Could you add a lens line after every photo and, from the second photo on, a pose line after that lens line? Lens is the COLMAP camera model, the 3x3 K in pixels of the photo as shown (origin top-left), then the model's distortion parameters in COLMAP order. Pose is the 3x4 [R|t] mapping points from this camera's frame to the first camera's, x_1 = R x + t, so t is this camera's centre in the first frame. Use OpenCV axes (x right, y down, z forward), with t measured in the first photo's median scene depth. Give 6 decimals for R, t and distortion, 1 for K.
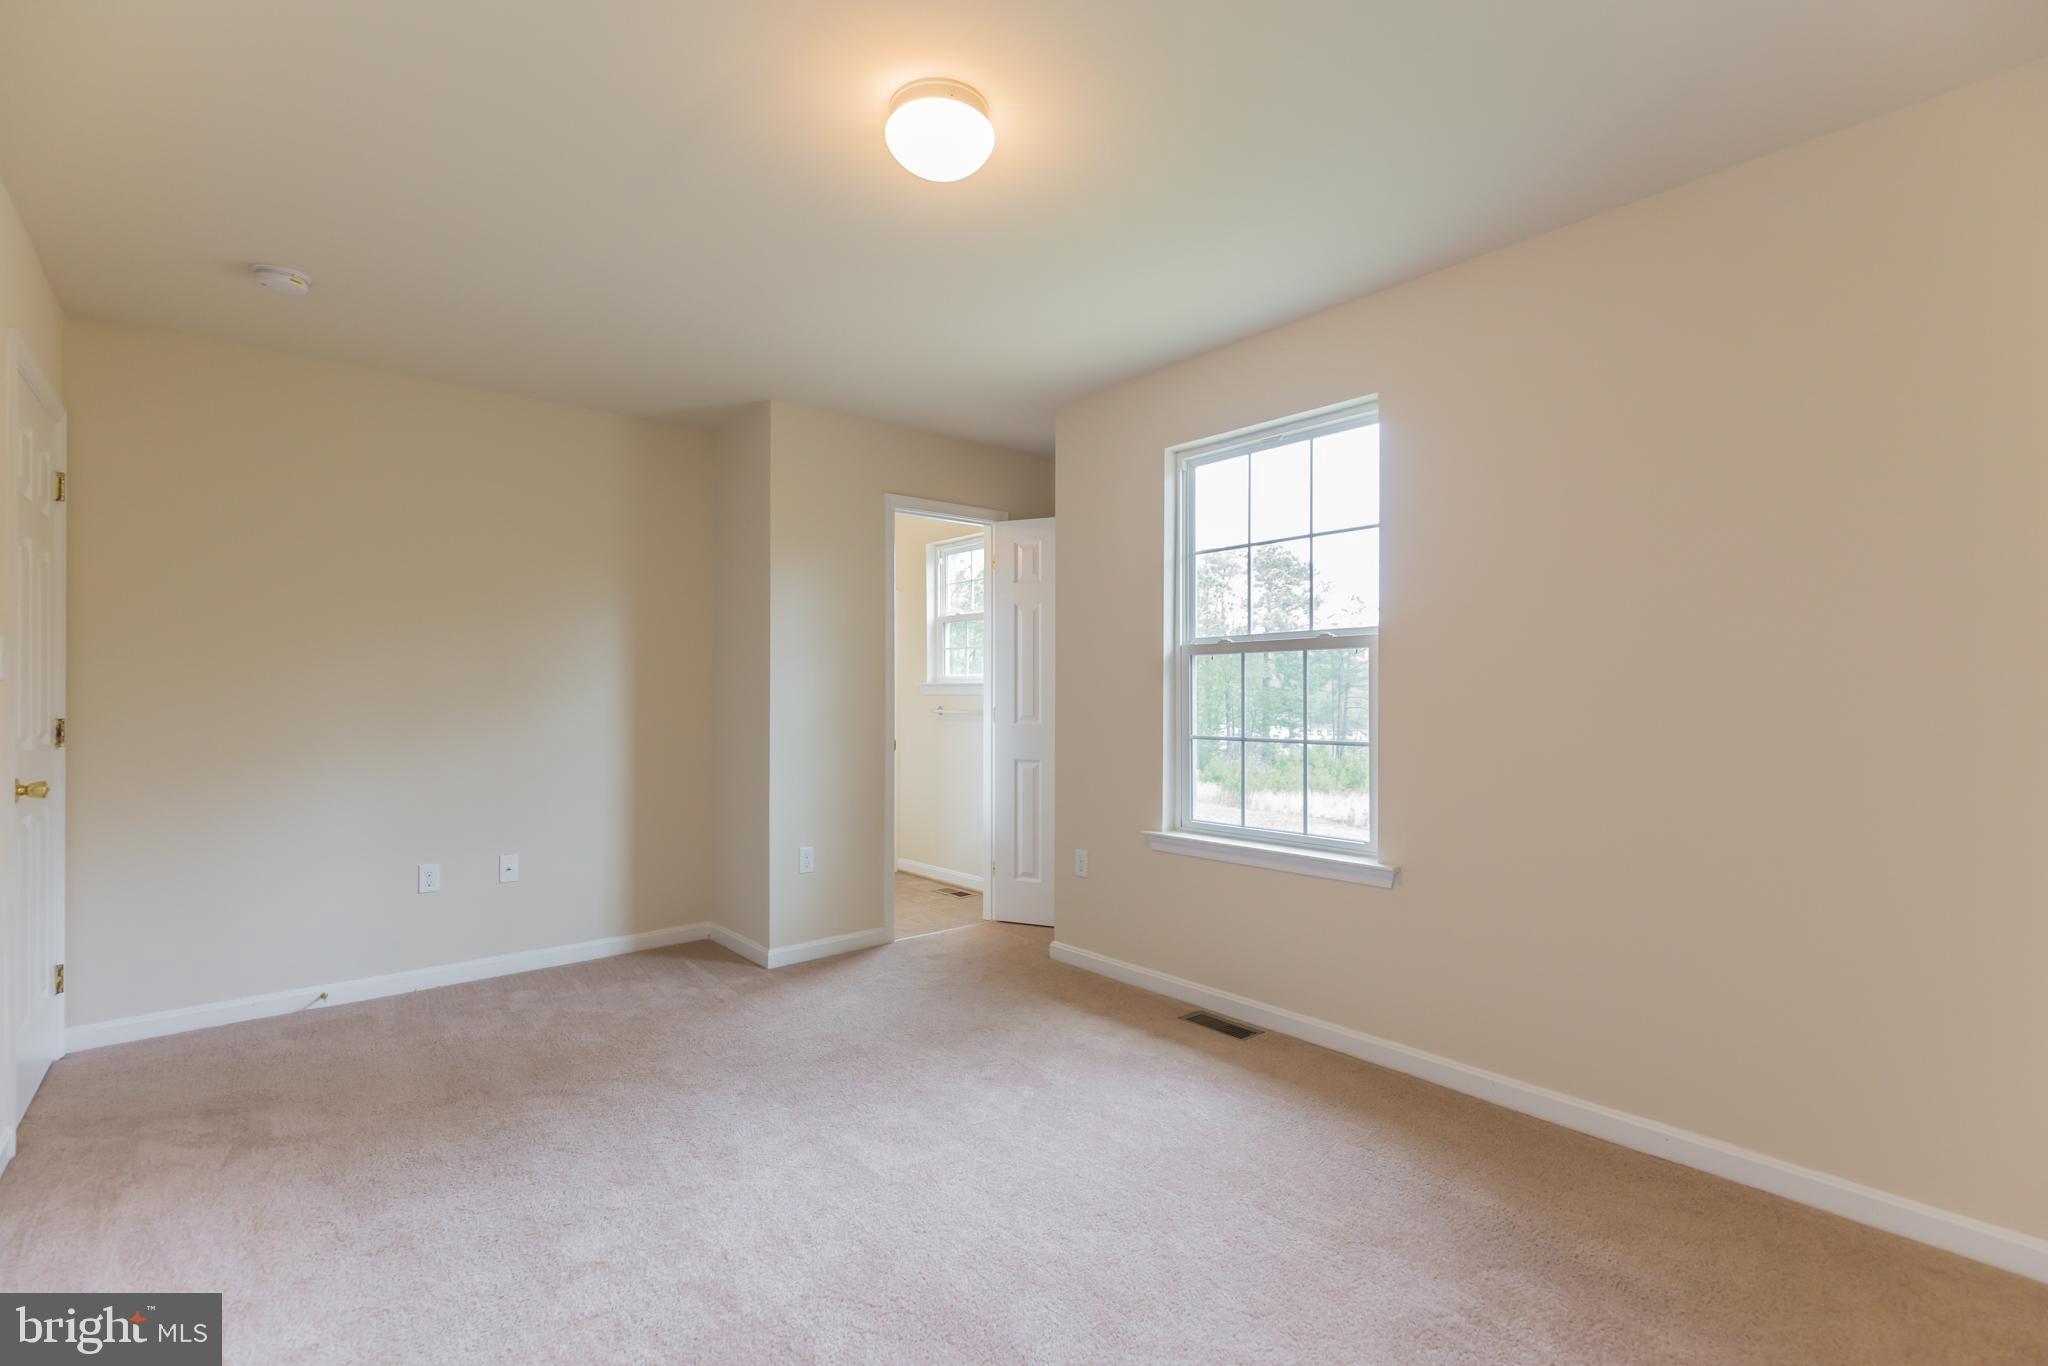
lens RADIAL K [[951.4, 0, 1033.2], [0, 951.4, 678.4], [0, 0, 1]] dist [0.001254, 0.000630]
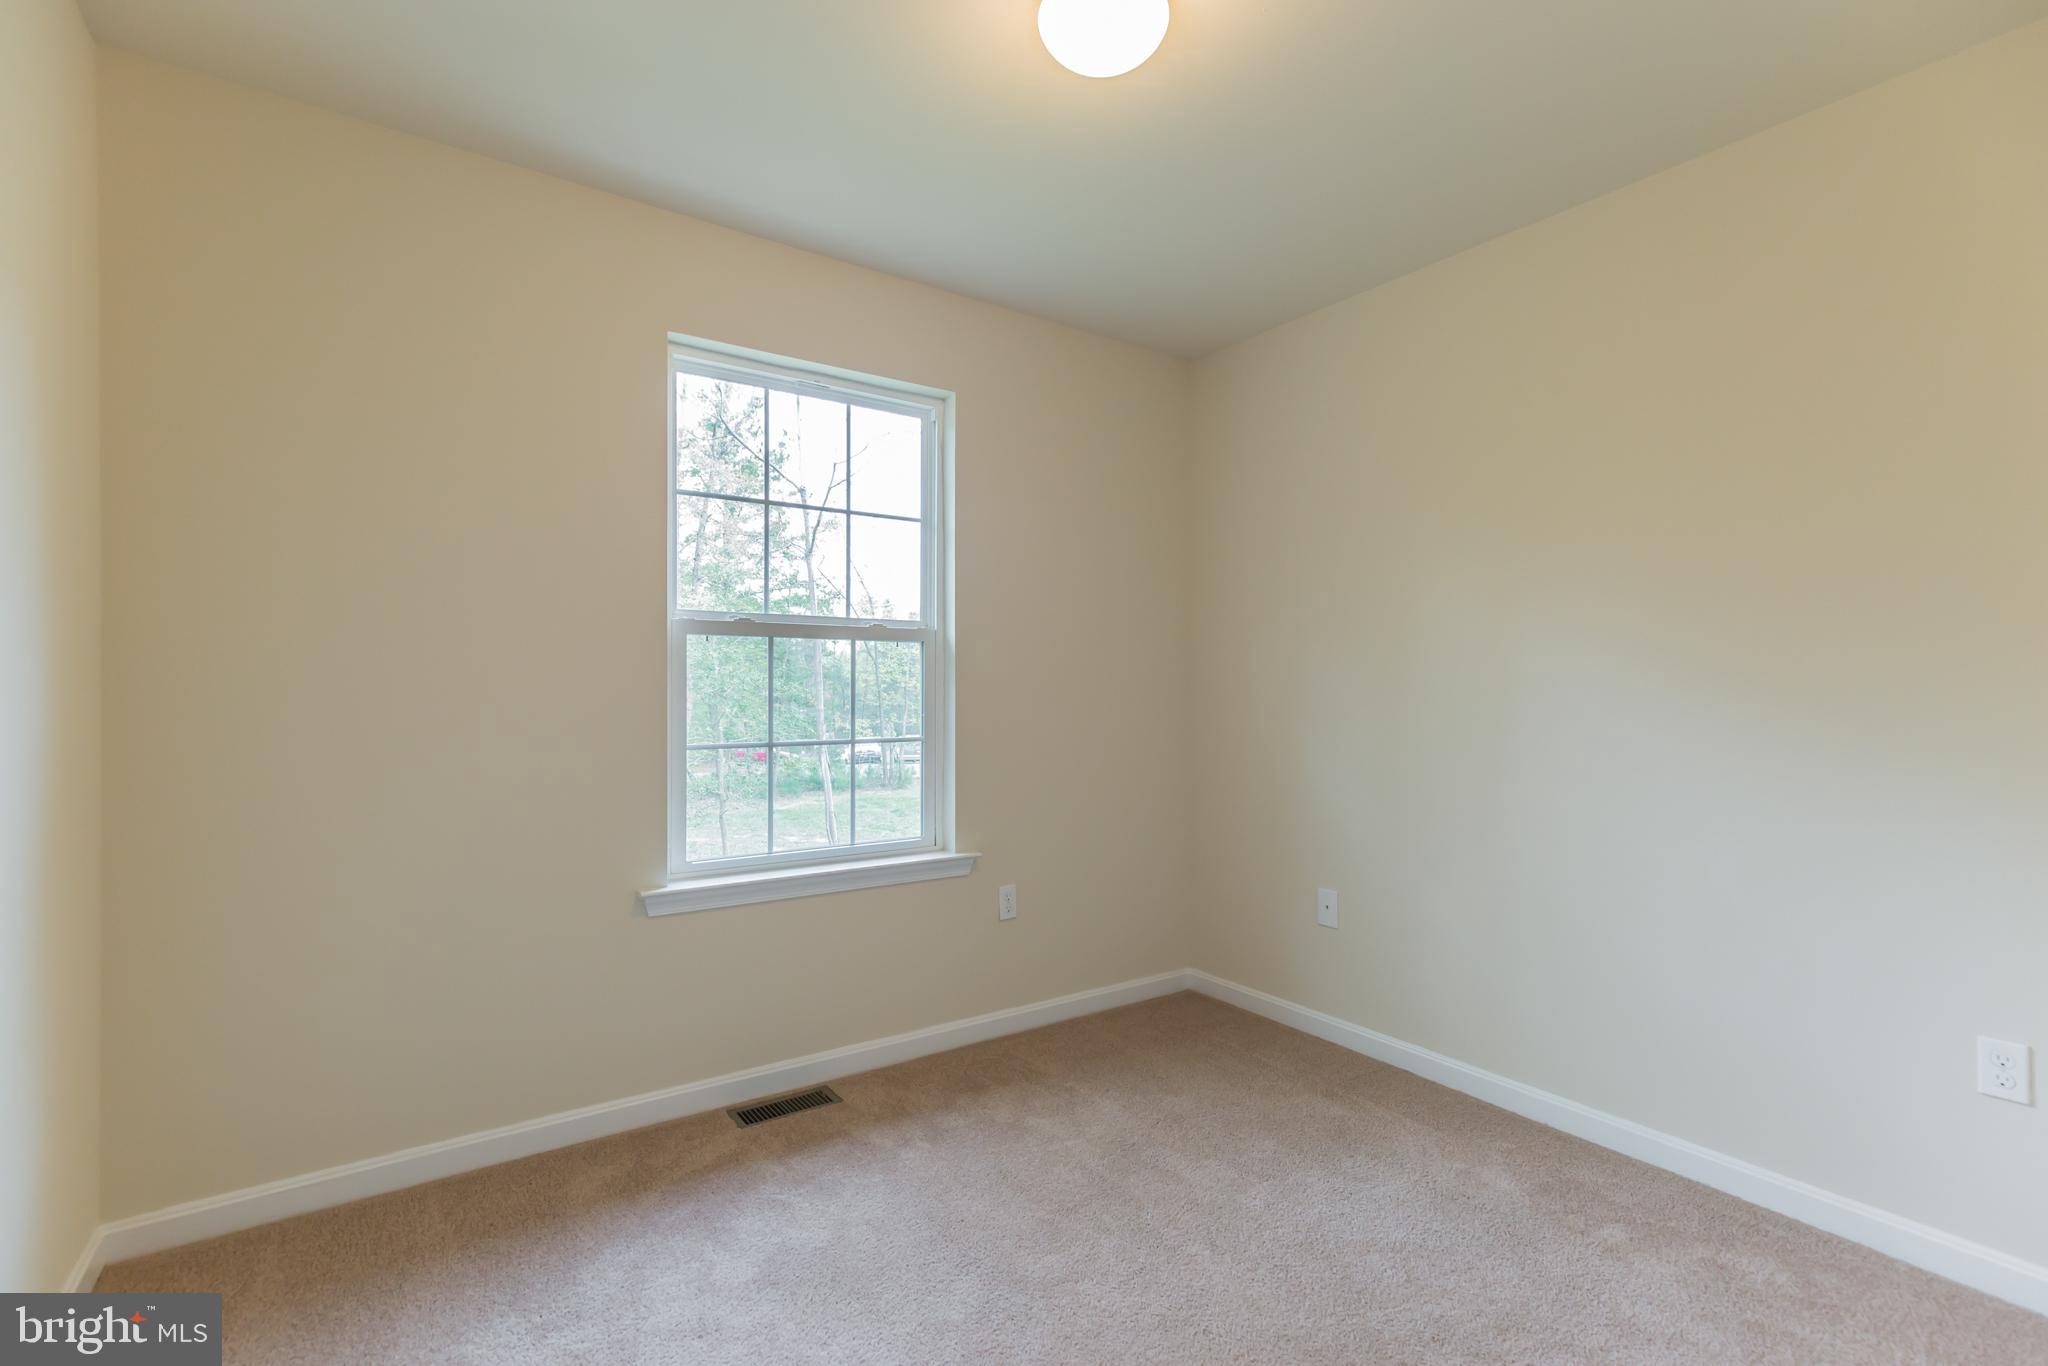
lens RADIAL K [[1041.7, 0, 1024.0], [0, 1041.7, 683.0], [0, 0, 1]] dist [-0.001893, -0.000255]
pose [[0.046895, 0.004670, 0.998889, -0.758904], [-0.020173, 0.999790, -0.003728, 0.012876], [-0.998696, -0.019975, 0.046979, 0.878541]]
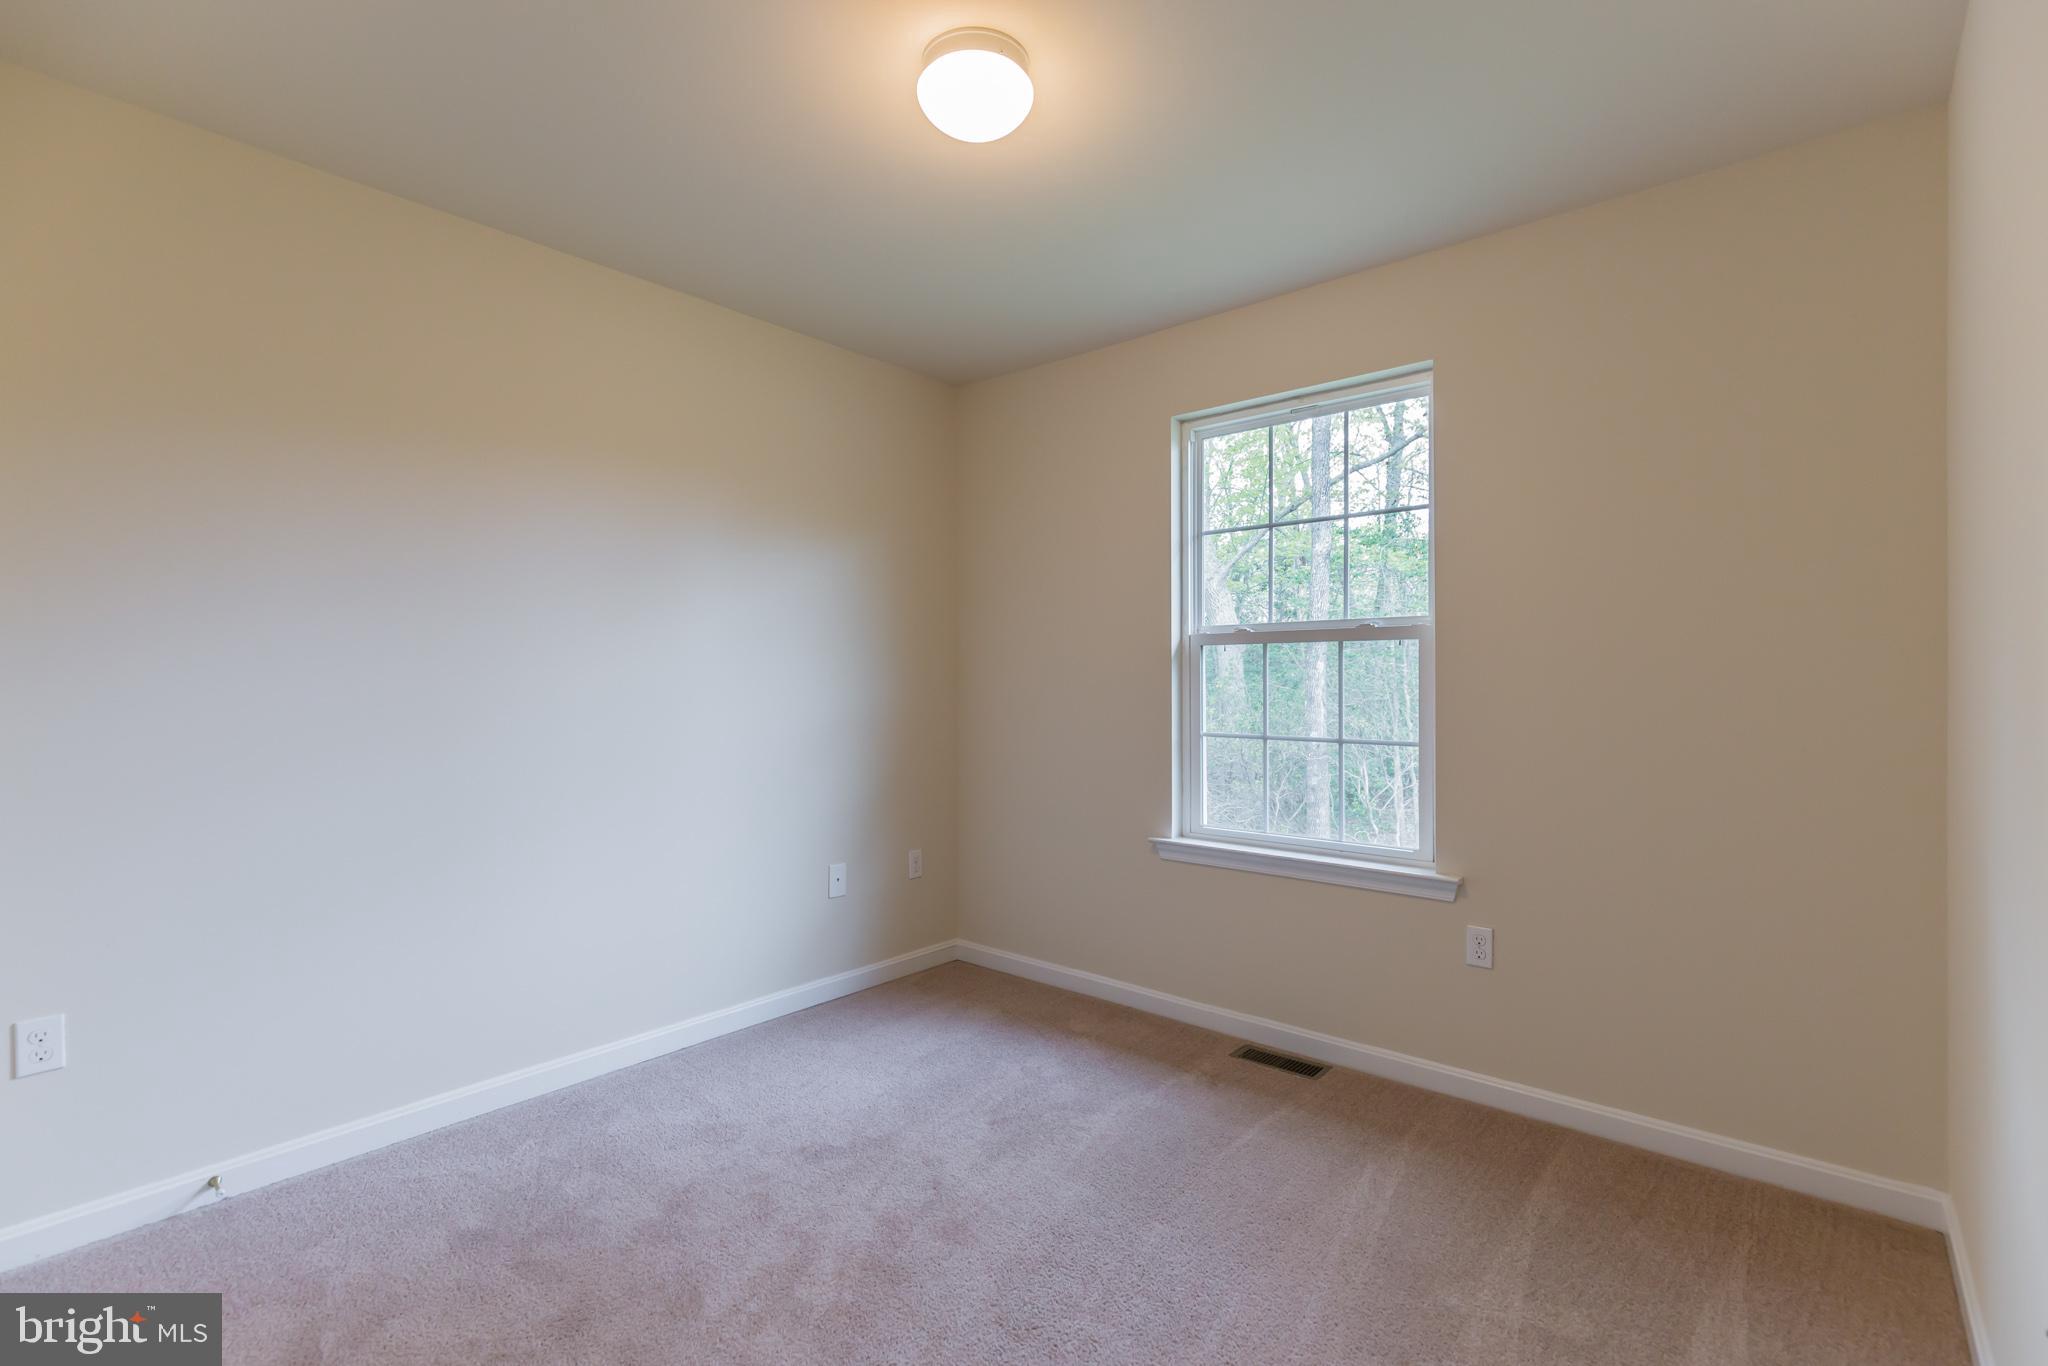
lens RADIAL K [[934.1, 0, 1024.0], [0, 934.1, 683.0], [0, 0, 1]] dist [-0.001025, -0.000375]
pose [[0.989802, 0.003328, 0.142408, -0.159517], [-0.005529, 0.999871, 0.015068, -0.000967], [-0.142340, -0.015702, 0.989693, 0.170119]]
